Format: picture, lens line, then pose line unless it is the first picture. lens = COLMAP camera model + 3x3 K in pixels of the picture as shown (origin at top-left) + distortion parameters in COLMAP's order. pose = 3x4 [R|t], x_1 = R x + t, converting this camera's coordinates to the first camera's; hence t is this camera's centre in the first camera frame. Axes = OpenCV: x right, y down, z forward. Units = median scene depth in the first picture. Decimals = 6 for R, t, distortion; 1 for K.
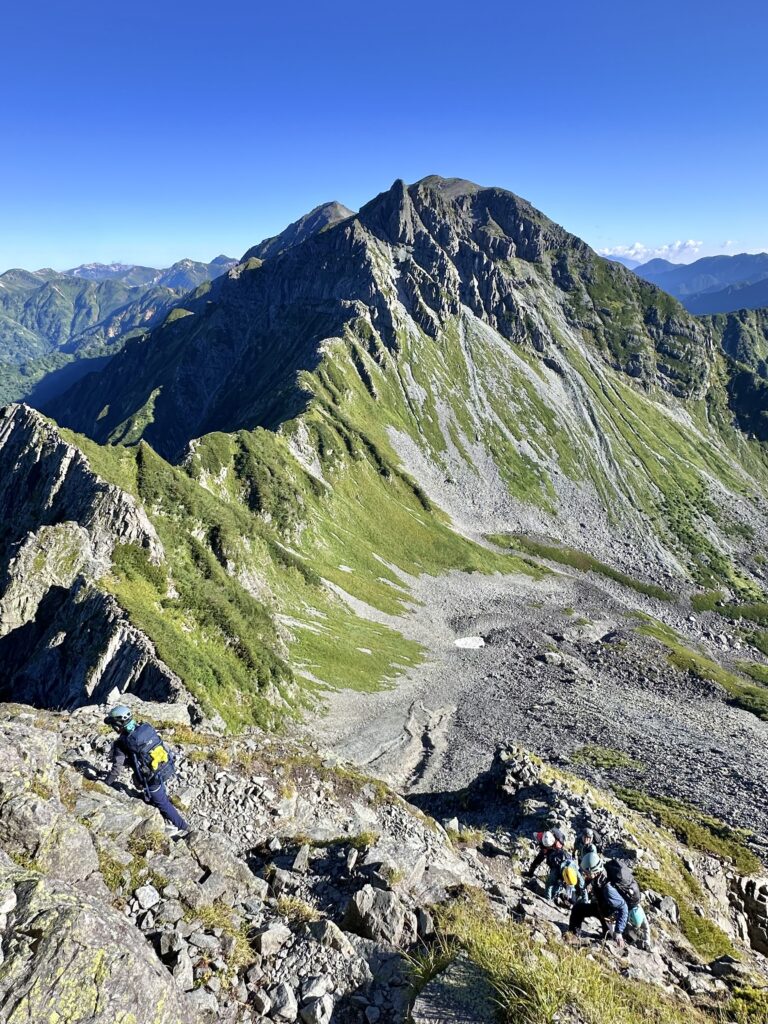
lens RADIAL K [[612.3, 0, 384.0], [0, 612.3, 512.0], [0, 0, 1]] dist [-0.021670, -0.000026]
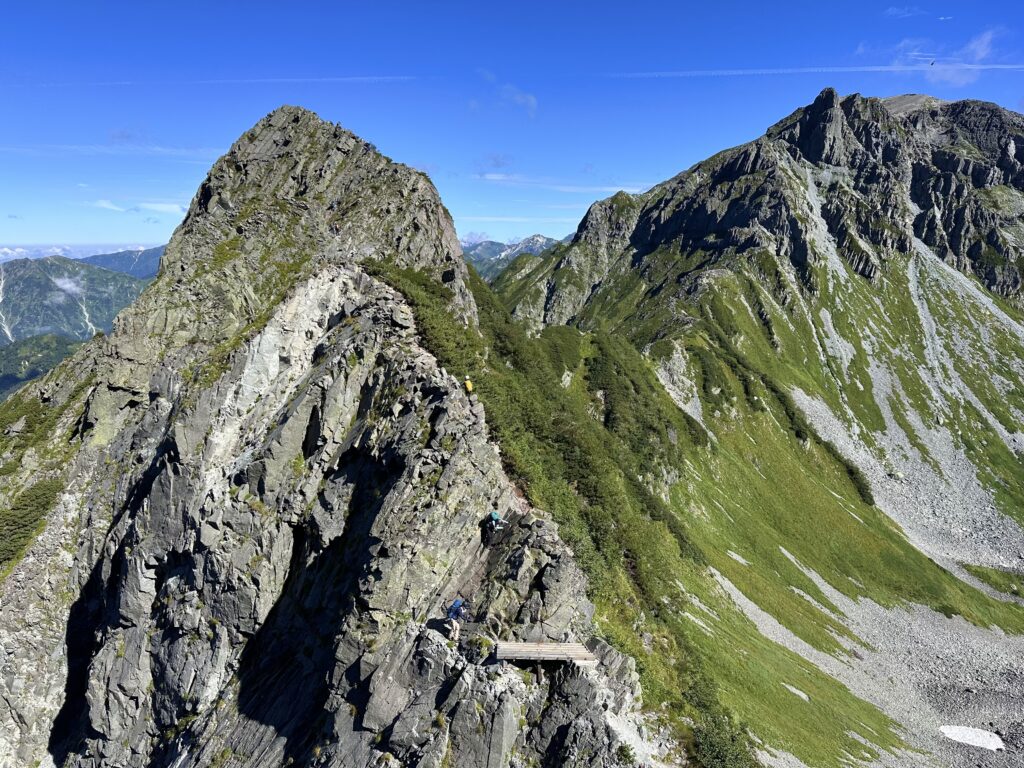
lens RADIAL K [[720.0, 0, 512.0], [0, 720.0, 384.0], [0, 0, 1]] dist [0.102569, -0.122897]
pose [[0.947841, 0.097242, -0.303548, -0.043655], [-0.158848, 0.969749, -0.185350, 0.058035], [0.276342, 0.223901, 0.934614, 0.133280]]
